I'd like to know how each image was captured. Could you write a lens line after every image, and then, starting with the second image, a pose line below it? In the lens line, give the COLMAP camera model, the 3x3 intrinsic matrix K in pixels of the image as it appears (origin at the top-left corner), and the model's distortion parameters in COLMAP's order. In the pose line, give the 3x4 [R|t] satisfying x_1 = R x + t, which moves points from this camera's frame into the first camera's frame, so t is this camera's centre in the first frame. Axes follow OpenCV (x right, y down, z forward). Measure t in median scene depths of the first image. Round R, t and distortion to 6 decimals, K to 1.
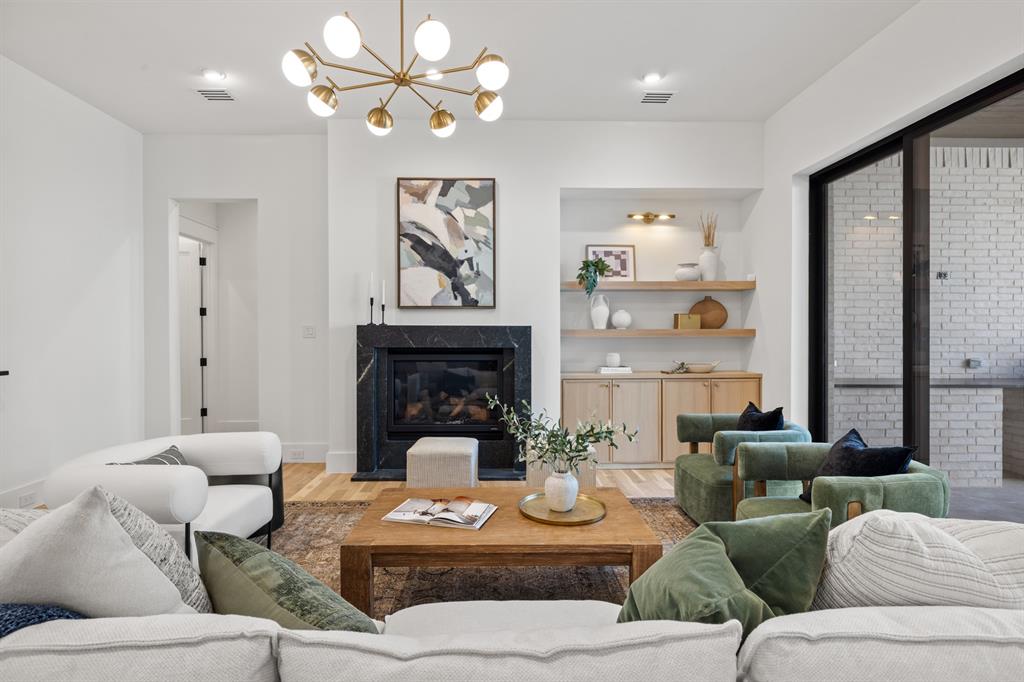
lens RADIAL K [[516.3, 0, 505.9], [0, 516.3, 336.4], [0, 0, 1]] dist [-0.003322, 0.000292]
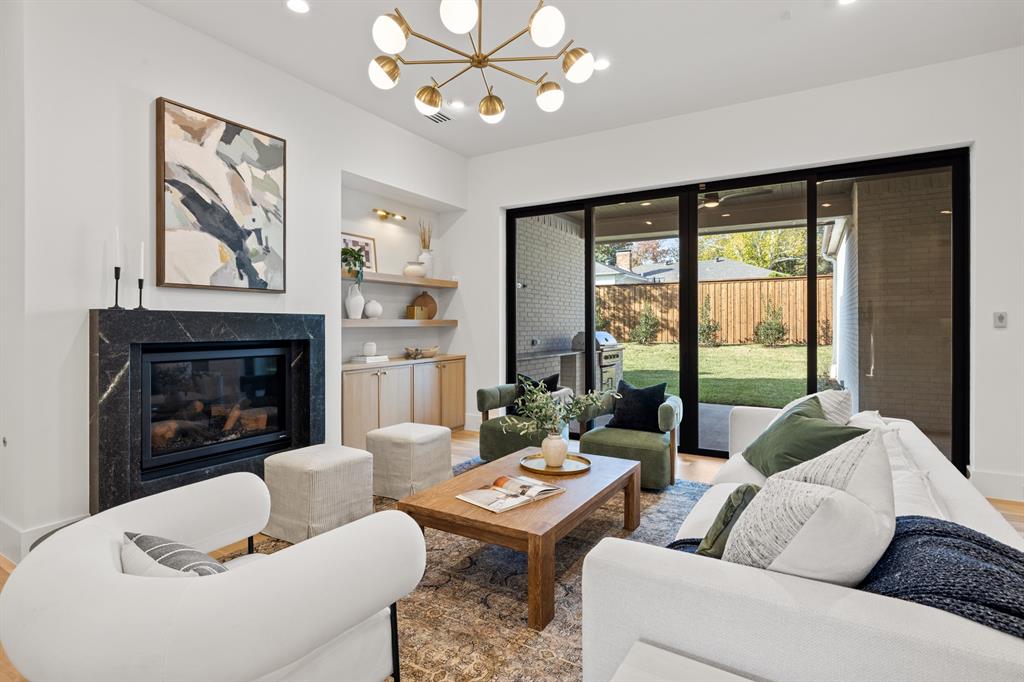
lens RADIAL K [[516.3, 0, 509.7], [0, 516.3, 323.0], [0, 0, 1]] dist [-0.003322, 0.000292]
pose [[0.530716, 0.002553, 0.847546, -0.544340], [0.005878, 0.999960, -0.006693, 0.002458], [-0.847530, 0.008535, 0.530679, 0.239668]]
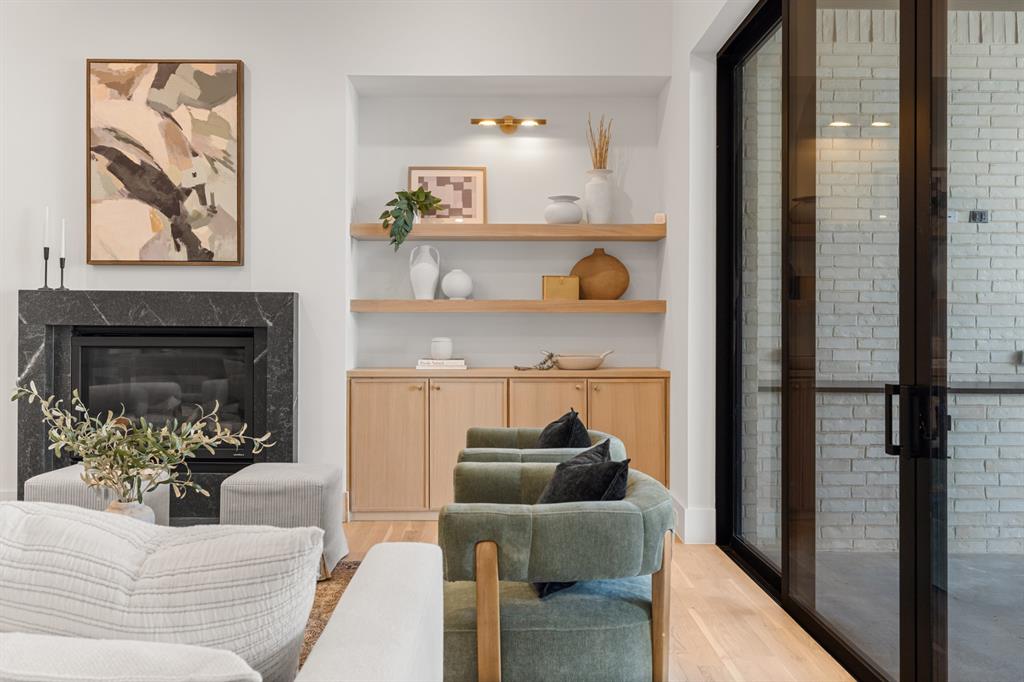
lens RADIAL K [[829.1, 0, 510.1], [0, 829.1, 329.5], [0, 0, 1]] dist [0.001417, -0.003664]
pose [[0.999847, 0.004801, -0.016824, 0.329767], [-0.004877, 0.999978, -0.004467, 0.028399], [0.016802, 0.004548, 0.999848, -0.014396]]
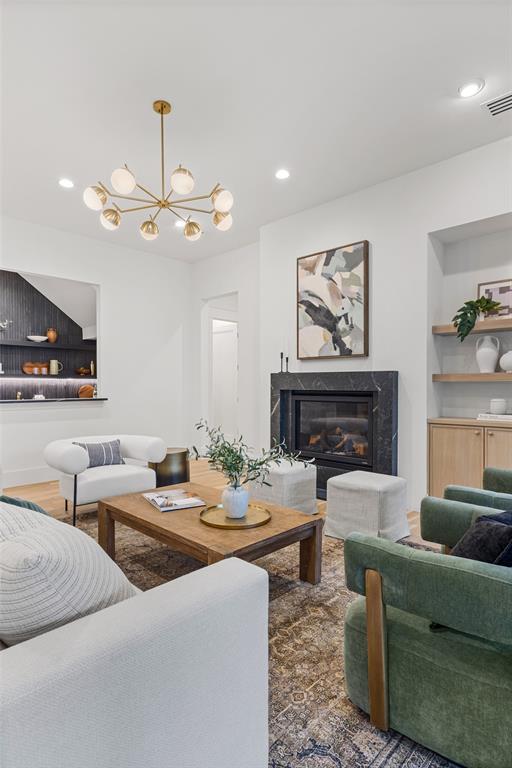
lens RADIAL K [[420.9, 0, 250.4], [0, 420.9, 391.9], [0, 0, 1]] dist [-0.004097, 0.001109]
pose [[0.695044, 0.012197, -0.718863, 0.466051], [-0.005781, 0.999919, 0.011375, 0.014780], [0.718943, -0.003751, 0.695058, 0.183398]]
